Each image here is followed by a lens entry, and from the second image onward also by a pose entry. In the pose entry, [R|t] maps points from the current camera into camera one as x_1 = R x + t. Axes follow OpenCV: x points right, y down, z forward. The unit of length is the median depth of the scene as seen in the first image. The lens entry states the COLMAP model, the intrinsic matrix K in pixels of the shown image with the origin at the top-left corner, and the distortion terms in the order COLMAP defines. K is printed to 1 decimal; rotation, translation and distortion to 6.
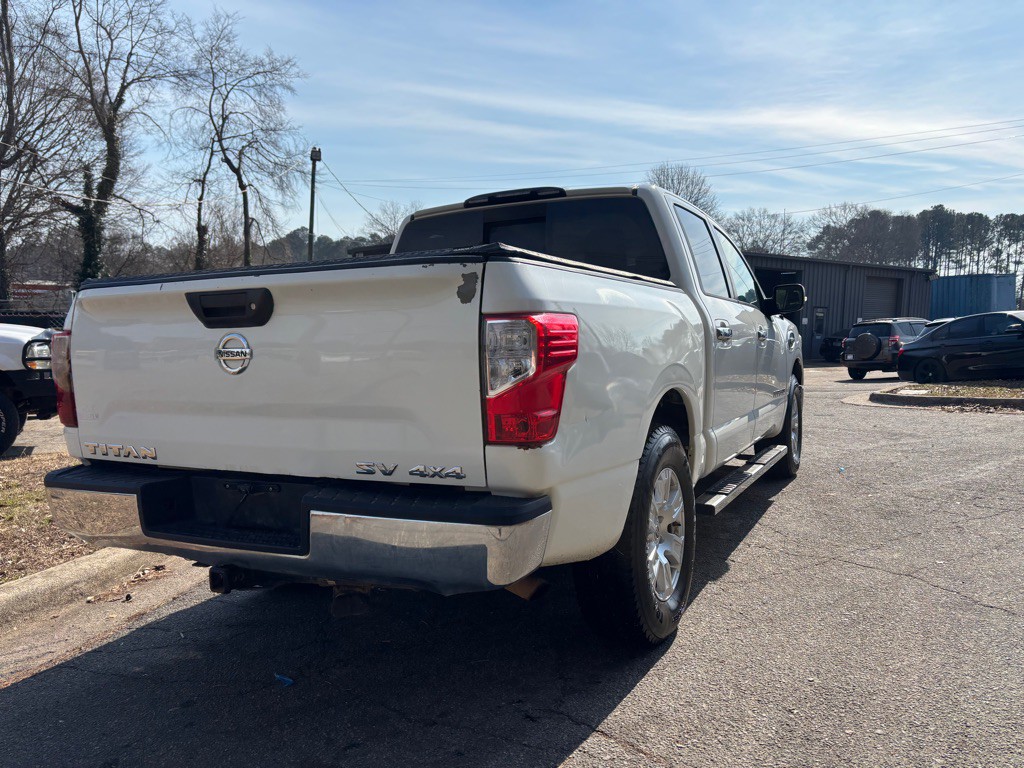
lens RADIAL K [[781.6, 0, 510.5], [0, 781.6, 389.4], [0, 0, 1]] dist [0.052325, -0.057882]
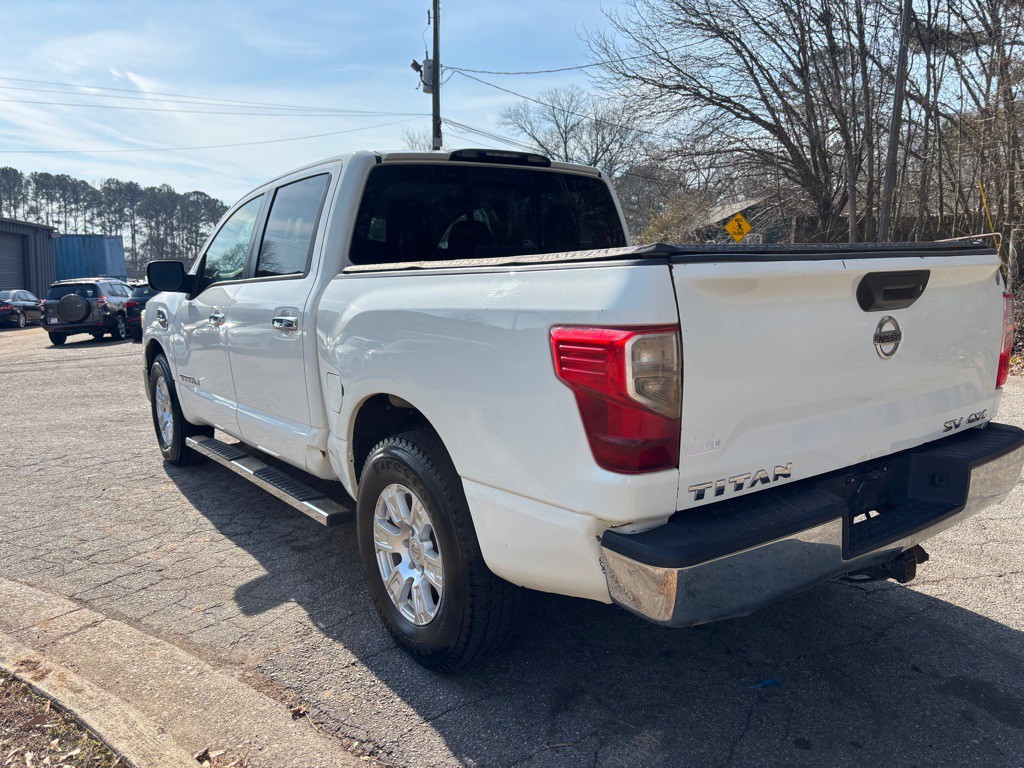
lens RADIAL K [[781.6, 0, 505.9], [0, 781.6, 389.7], [0, 0, 1]] dist [0.052325, -0.057882]
pose [[0.445296, -0.122198, 0.887006, -0.557754], [0.074940, 0.992254, 0.099076, -0.044126], [-0.892242, 0.022354, 0.451004, 0.387491]]
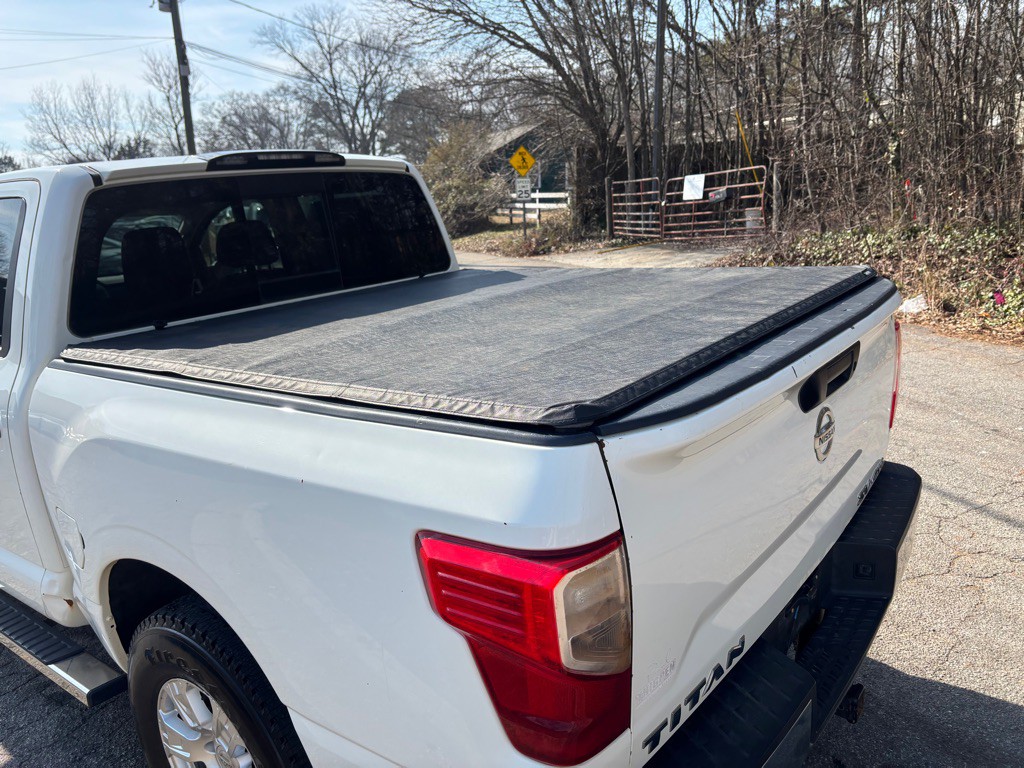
lens RADIAL K [[781.6, 0, 514.3], [0, 781.6, 386.8], [0, 0, 1]] dist [0.052325, -0.057882]
pose [[0.178899, -0.233767, 0.955692, -0.441176], [0.132371, 0.968250, 0.212060, -0.114257], [-0.974922, 0.088569, 0.204163, 0.446459]]
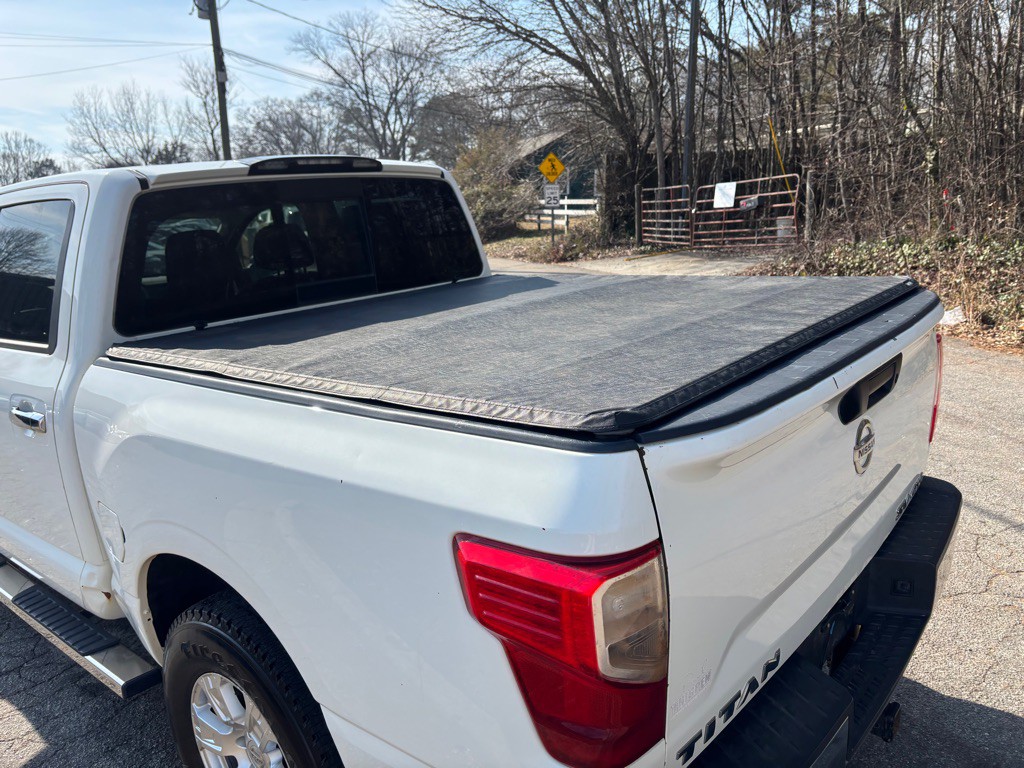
lens RADIAL K [[781.6, 0, 506.3], [0, 781.6, 386.6], [0, 0, 1]] dist [0.052325, -0.057882]
pose [[0.222219, -0.222775, 0.949205, -0.442917], [0.122315, 0.972225, 0.199542, -0.114874], [-0.967294, 0.071760, 0.243296, 0.450352]]
